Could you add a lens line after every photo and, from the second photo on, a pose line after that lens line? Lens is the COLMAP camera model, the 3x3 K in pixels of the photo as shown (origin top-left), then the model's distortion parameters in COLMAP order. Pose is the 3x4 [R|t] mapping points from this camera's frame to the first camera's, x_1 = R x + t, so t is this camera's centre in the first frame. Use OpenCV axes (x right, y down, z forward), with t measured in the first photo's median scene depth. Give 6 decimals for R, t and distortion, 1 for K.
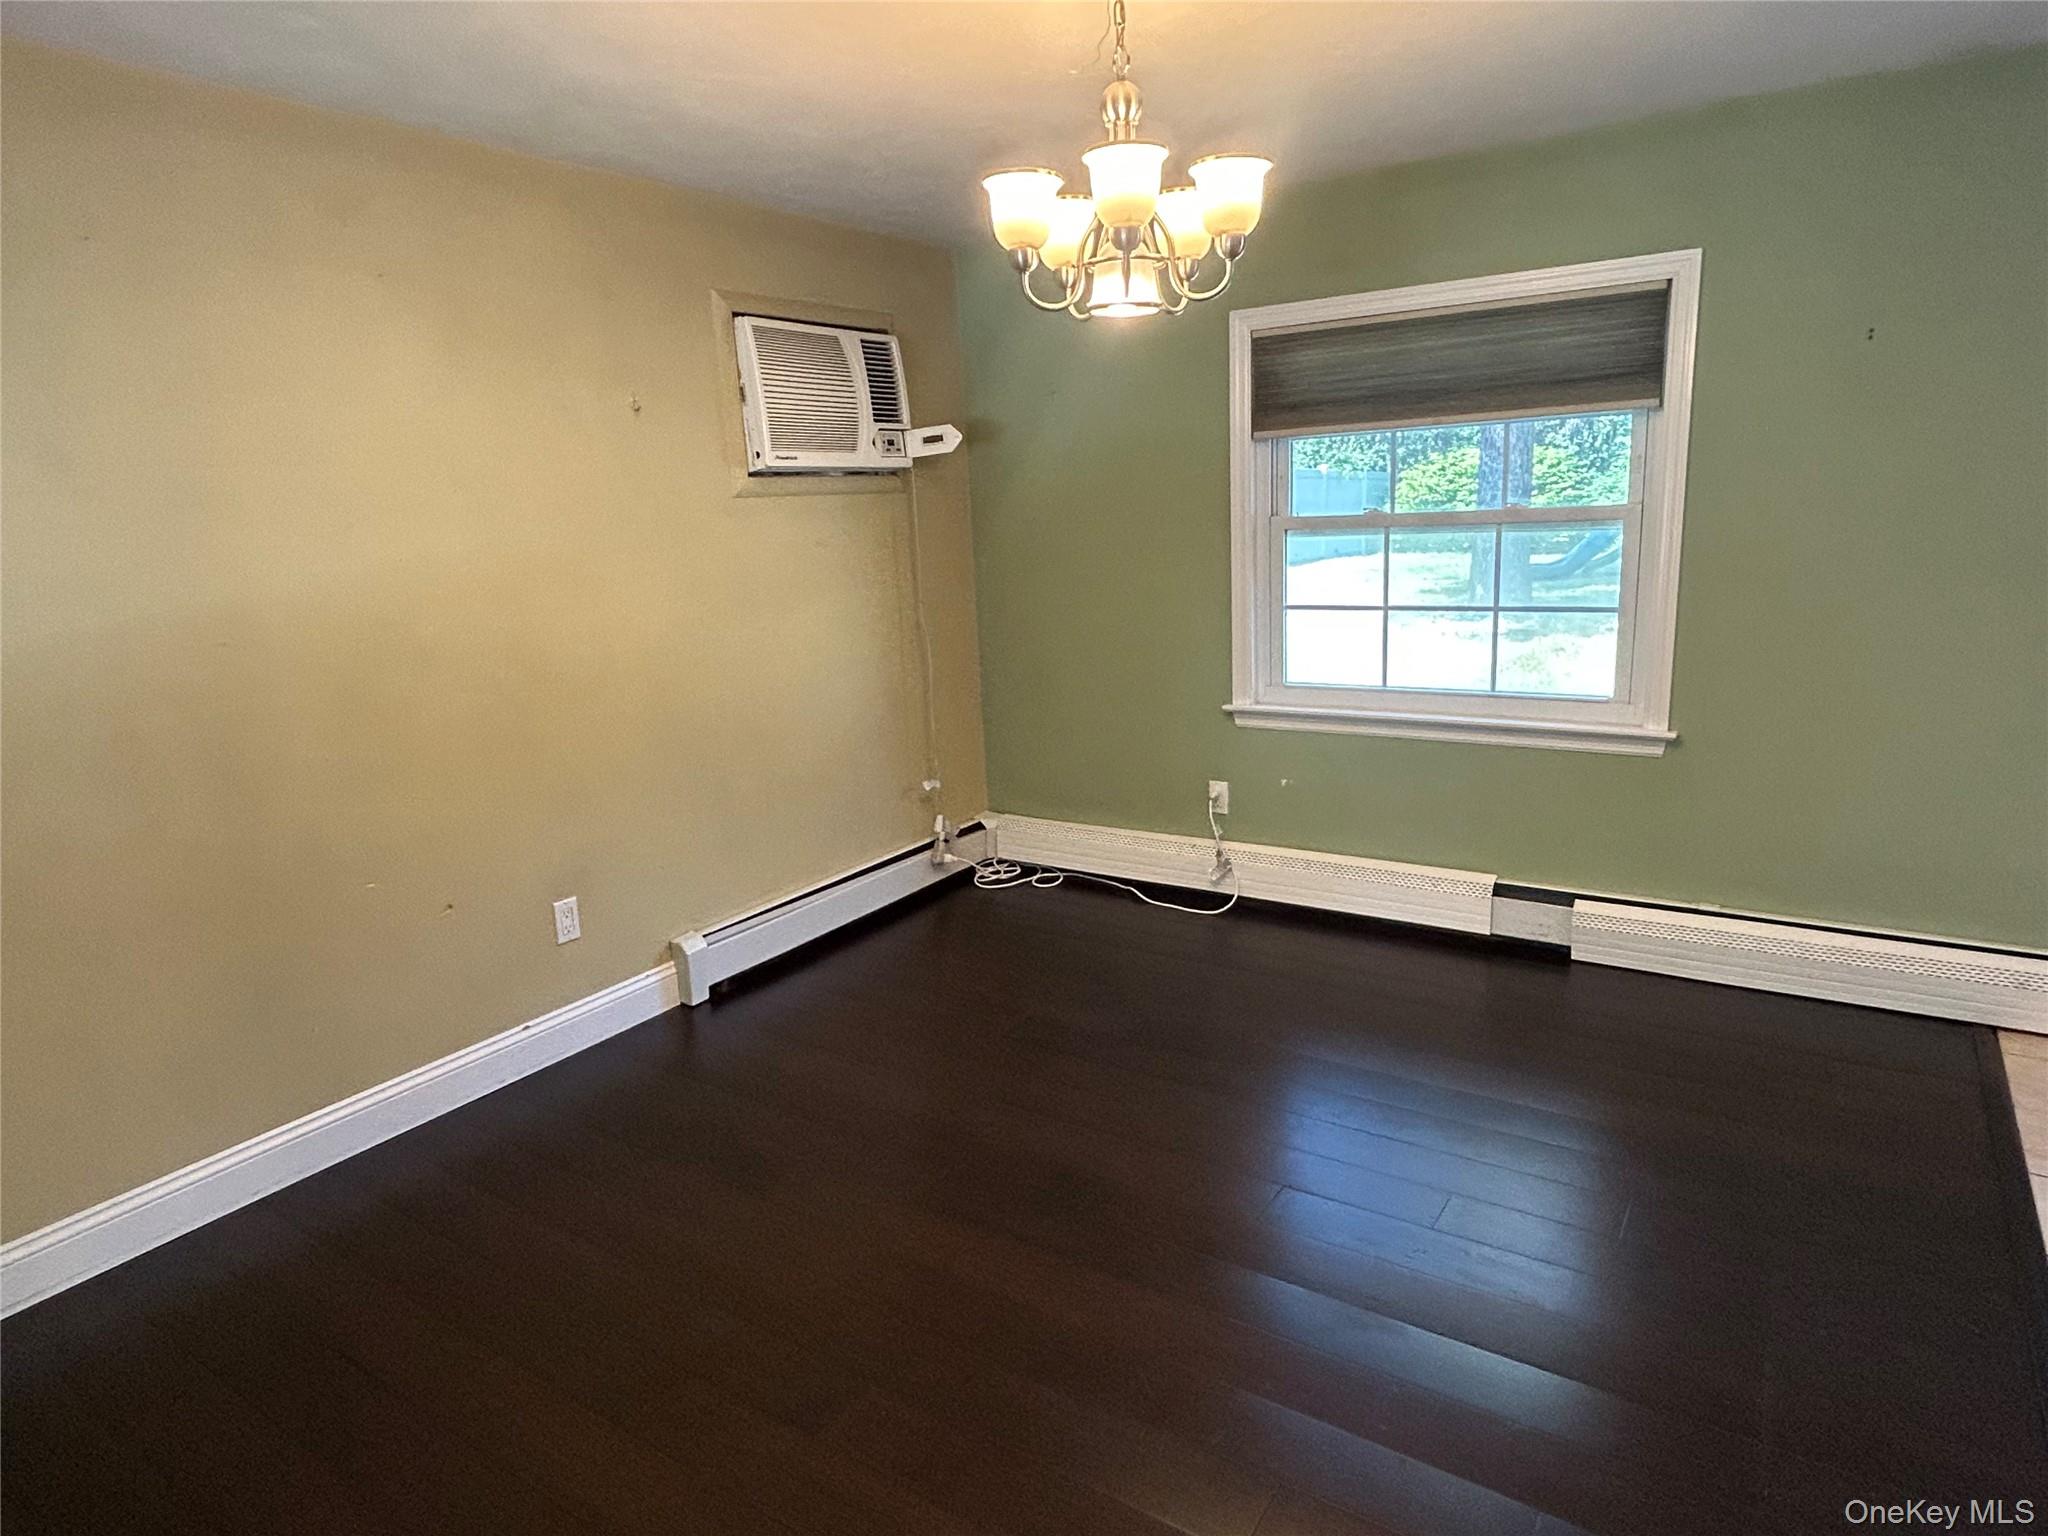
lens RADIAL K [[1201.5, 0, 1027.0], [0, 1201.5, 778.3], [0, 0, 1]] dist [-0.000418, -0.000629]
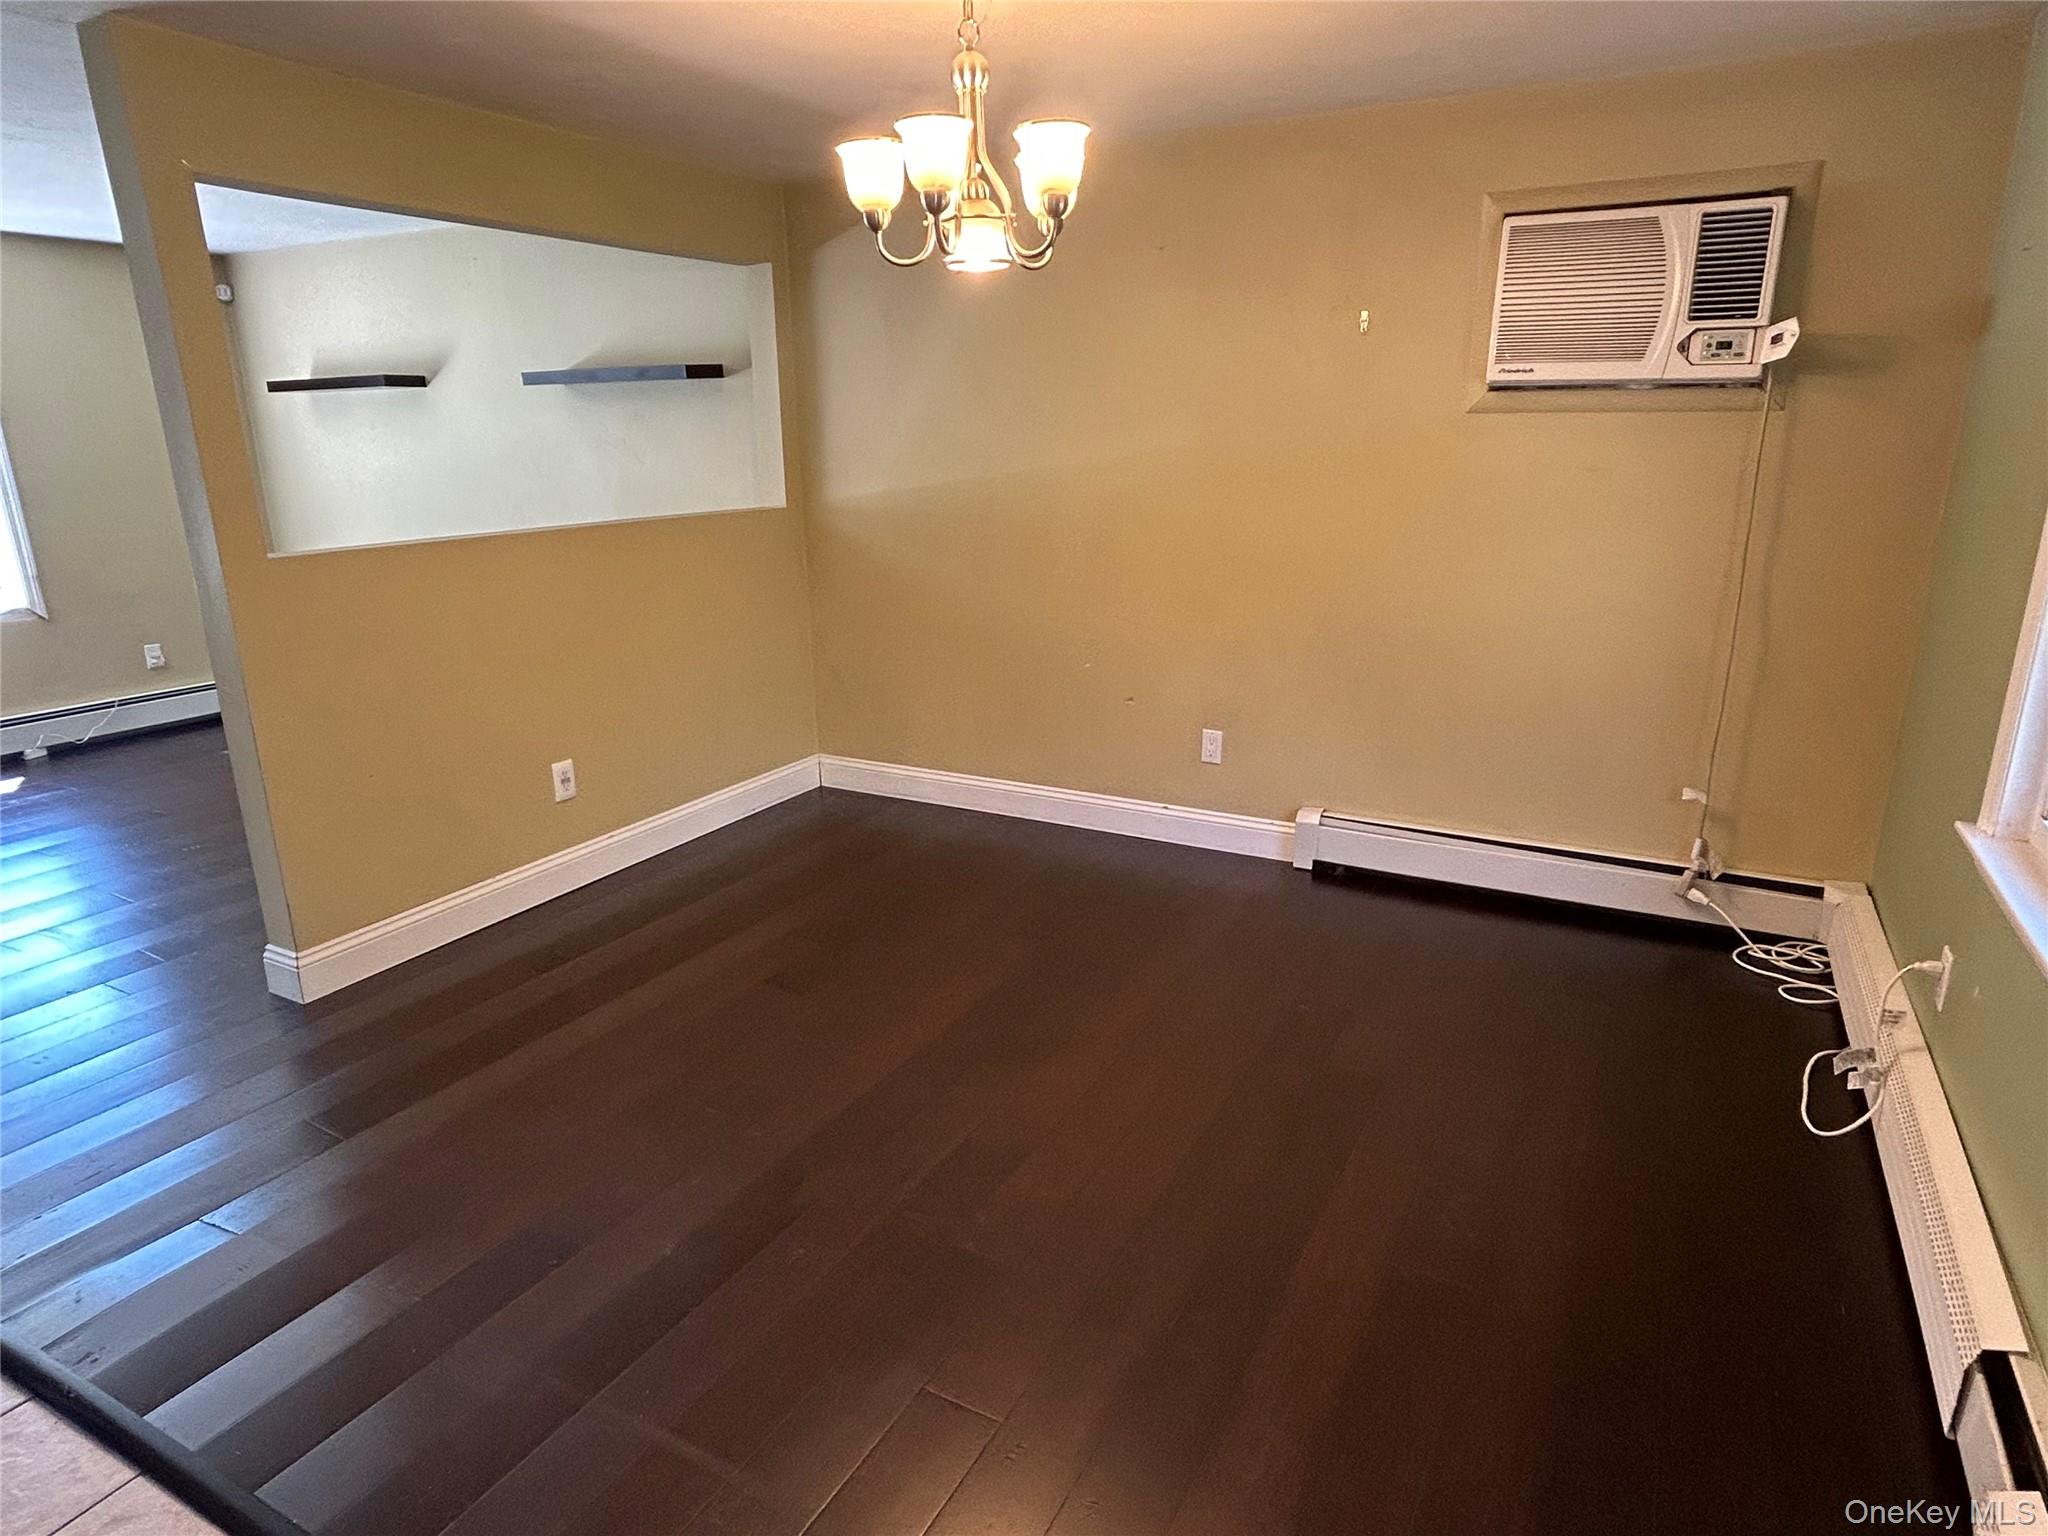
lens RADIAL K [[1201.5, 0, 1026.1], [0, 1201.5, 750.1], [0, 0, 1]] dist [-0.000418, -0.000629]
pose [[0.091290, 0.306601, -0.947450, 0.679662], [-0.222216, 0.933705, 0.280742, -0.161384], [0.970714, 0.184910, 0.153370, 0.520288]]
